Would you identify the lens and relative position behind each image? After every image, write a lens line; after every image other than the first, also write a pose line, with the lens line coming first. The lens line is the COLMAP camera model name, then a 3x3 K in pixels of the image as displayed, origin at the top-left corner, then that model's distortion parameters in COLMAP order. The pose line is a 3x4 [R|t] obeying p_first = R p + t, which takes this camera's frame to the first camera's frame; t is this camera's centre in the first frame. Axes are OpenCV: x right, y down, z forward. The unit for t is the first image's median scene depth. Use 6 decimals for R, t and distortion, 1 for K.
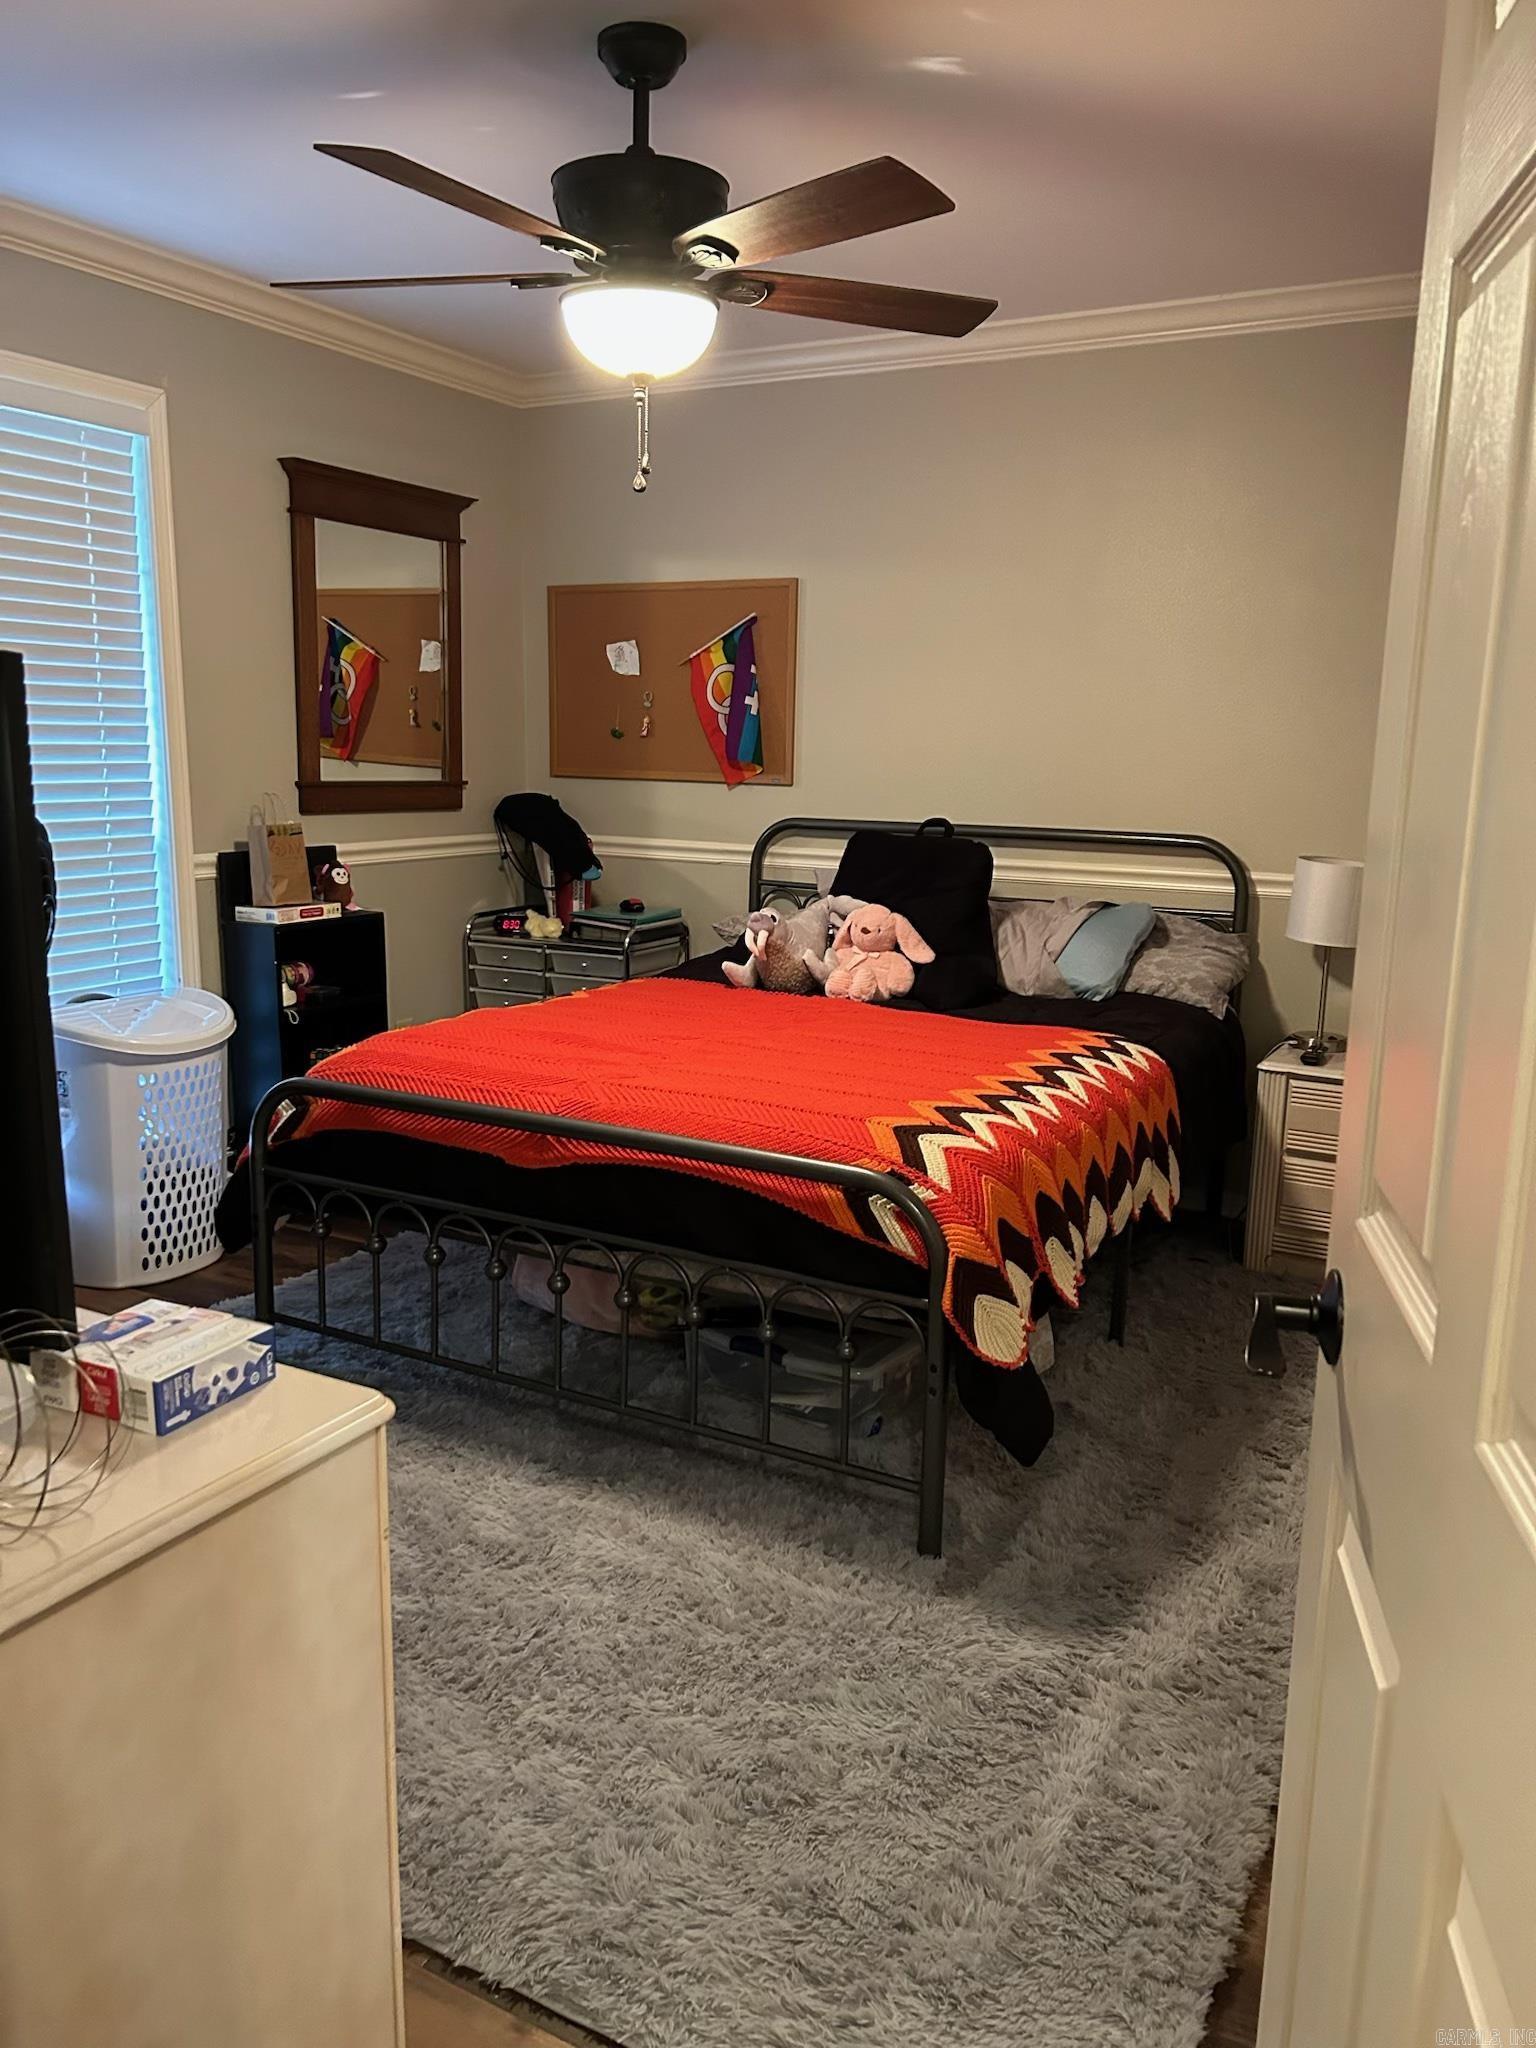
lens RADIAL K [[1548.7, 0, 768.3], [0, 1548.7, 1017.4], [0, 0, 1]] dist [0.040844, -0.038170]
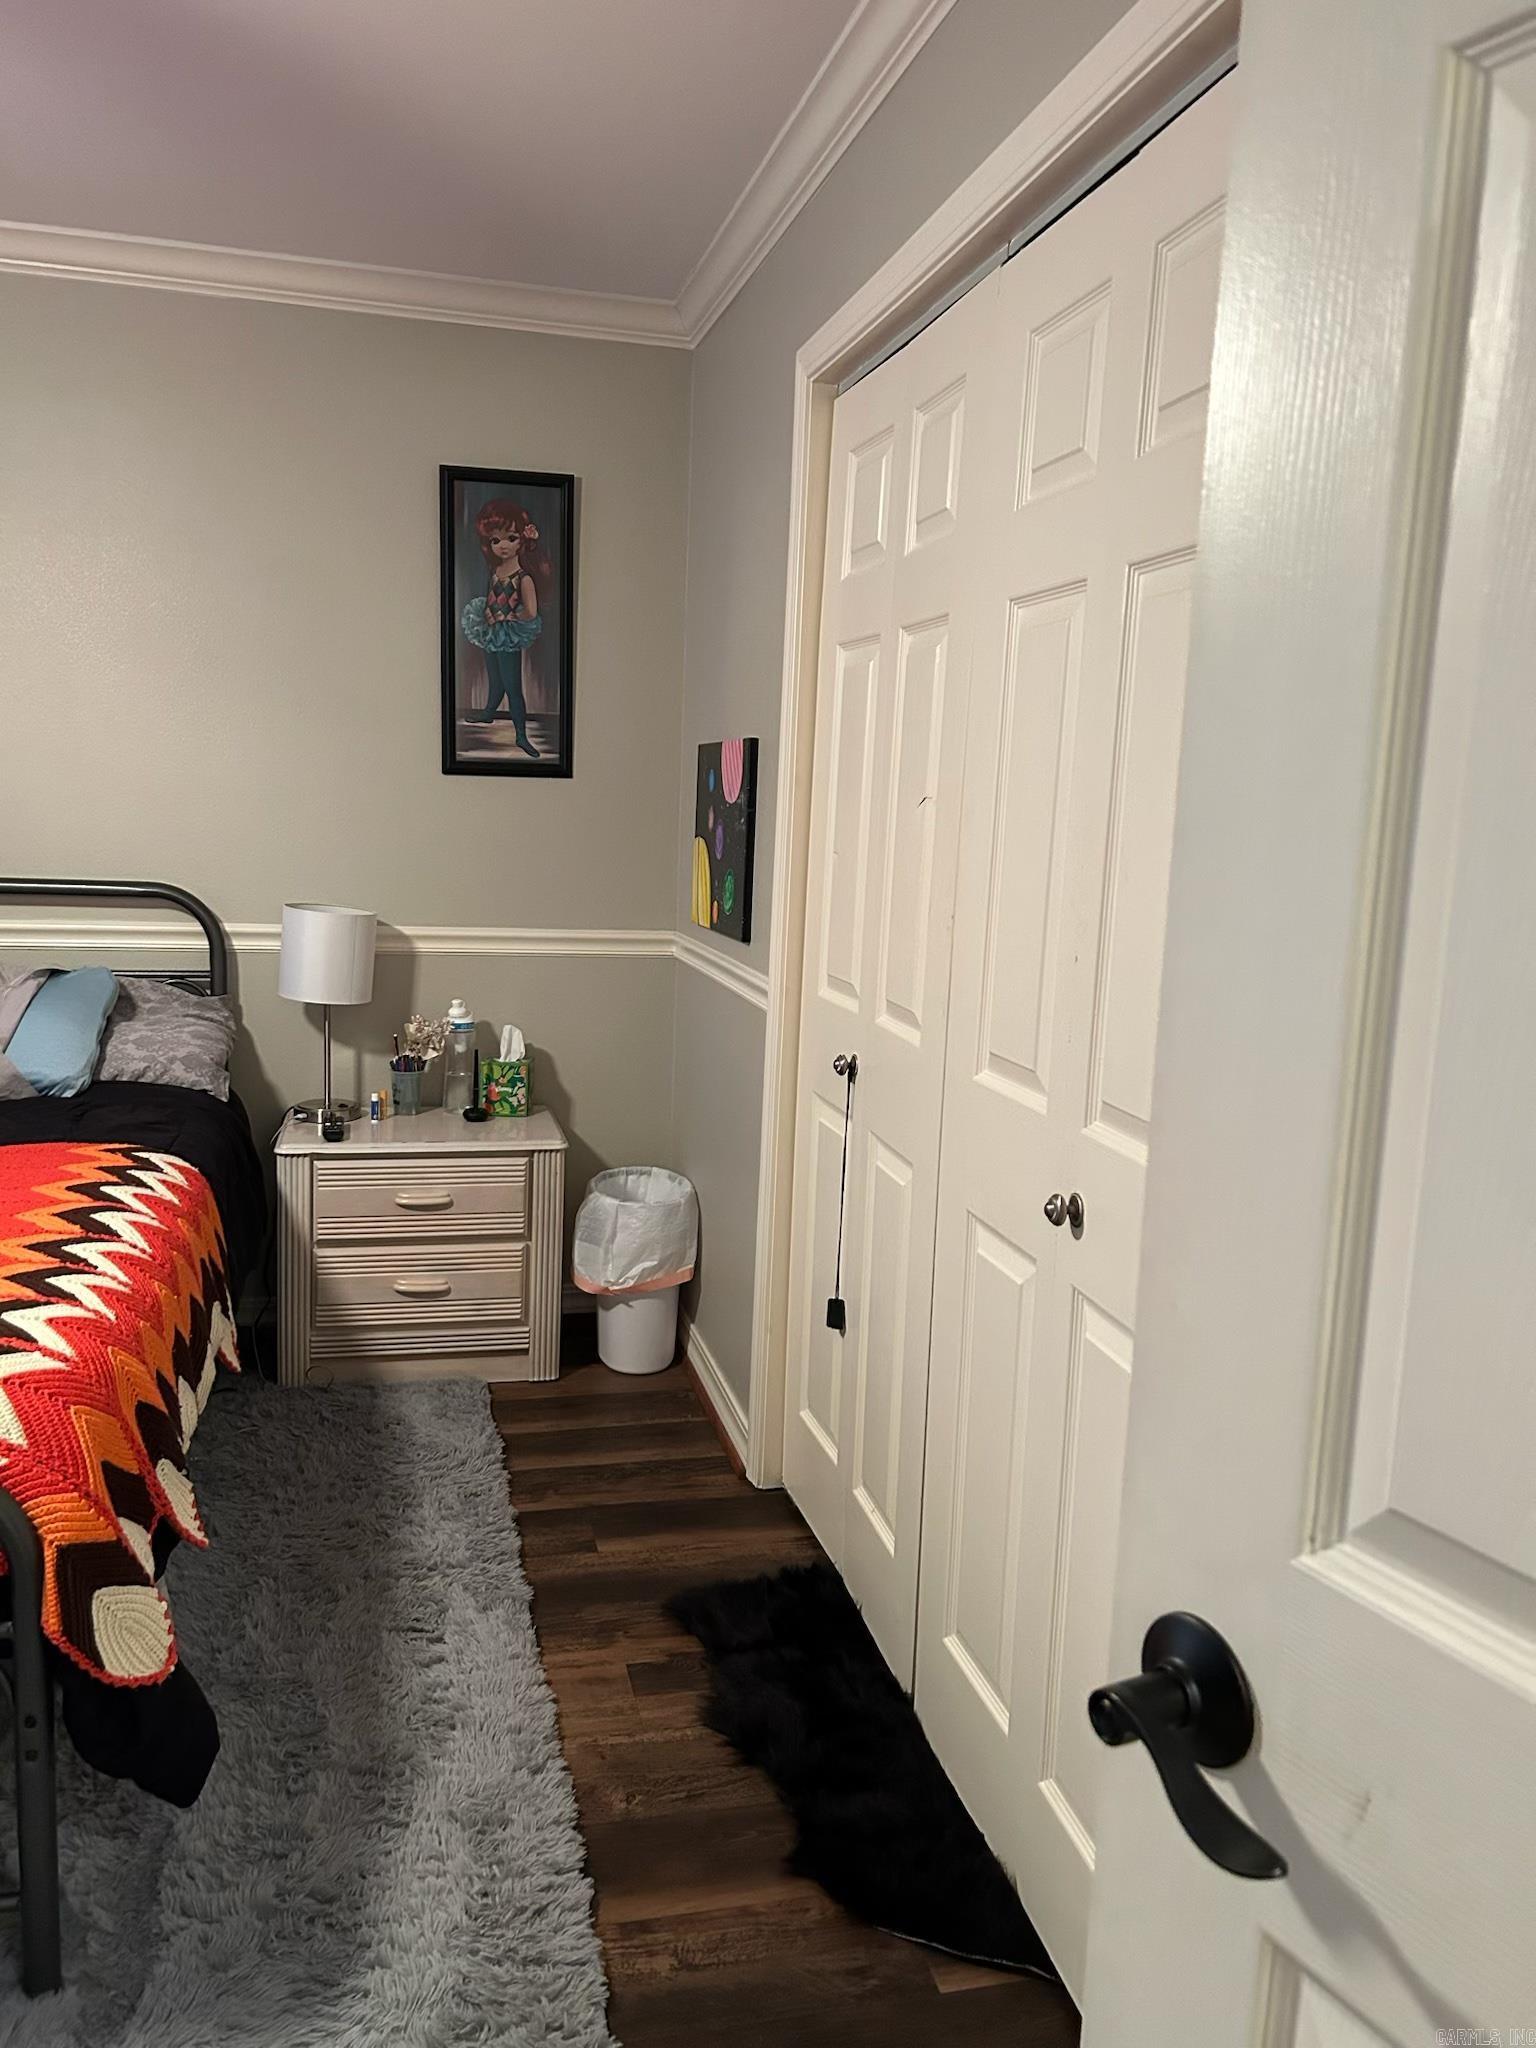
lens RADIAL K [[1548.7, 0, 762.7], [0, 1548.7, 1039.3], [0, 0, 1]] dist [0.040844, -0.038170]
pose [[0.746557, -0.094235, 0.658614, -0.059896], [0.097312, 0.994739, 0.032023, -0.043227], [-0.658166, 0.040184, 0.751800, 0.245093]]
